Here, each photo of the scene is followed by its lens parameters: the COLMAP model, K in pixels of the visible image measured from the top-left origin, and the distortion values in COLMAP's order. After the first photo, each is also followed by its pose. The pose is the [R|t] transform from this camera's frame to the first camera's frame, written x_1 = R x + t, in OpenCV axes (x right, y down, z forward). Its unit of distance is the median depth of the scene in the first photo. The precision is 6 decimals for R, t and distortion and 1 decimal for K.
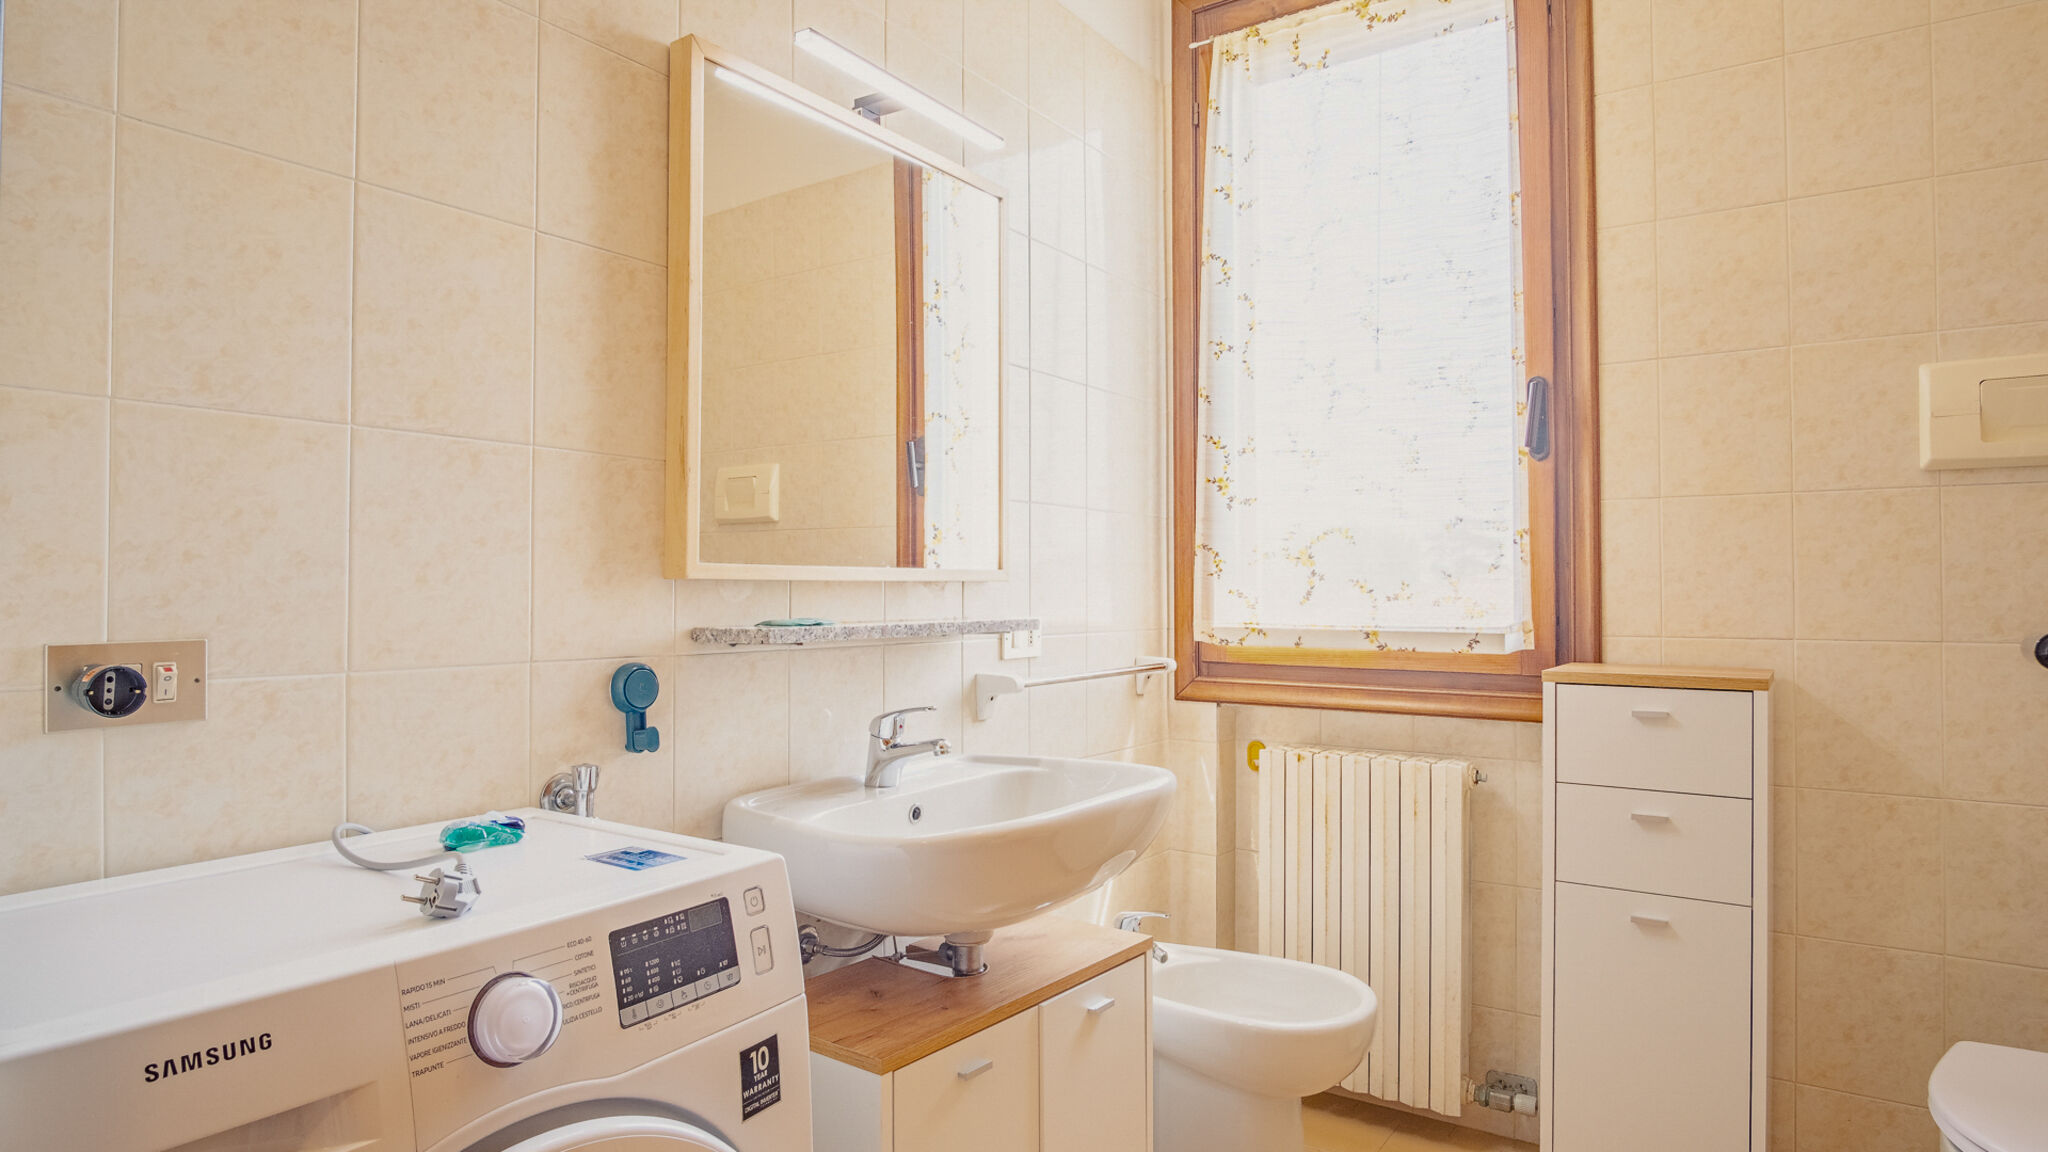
lens RADIAL K [[1099.9, 0, 1024.0], [0, 1099.9, 576.0], [0, 0, 1]] dist [-0.027258, 0.000586]
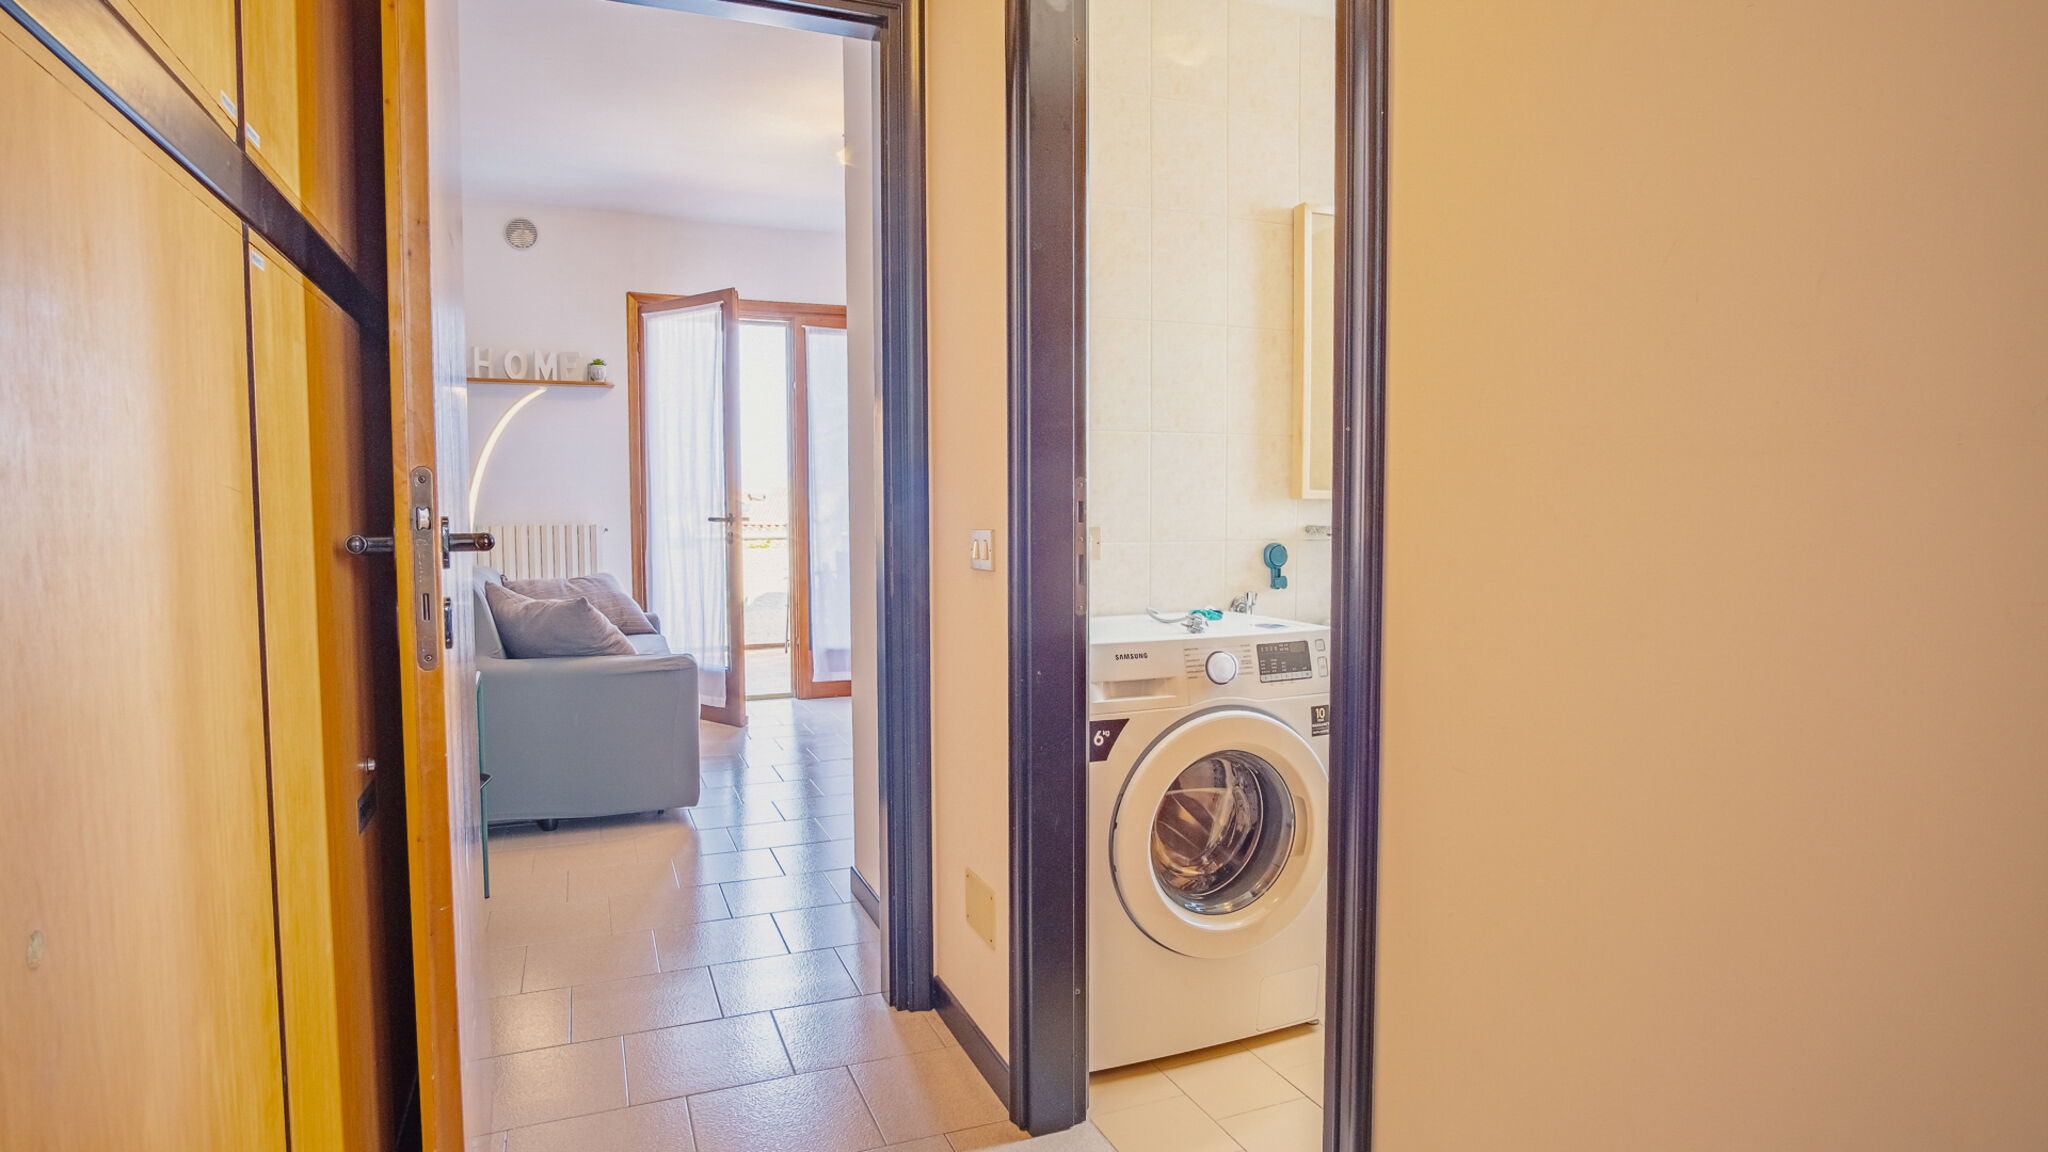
lens RADIAL K [[1099.9, 0, 1024.0], [0, 1099.9, 576.0], [0, 0, 1]] dist [-0.027258, 0.000586]
pose [[0.827768, 0.031864, -0.560165, 0.390918], [0.013367, 0.996983, 0.076464, -0.017611], [0.560911, -0.070783, 0.824844, -0.912320]]
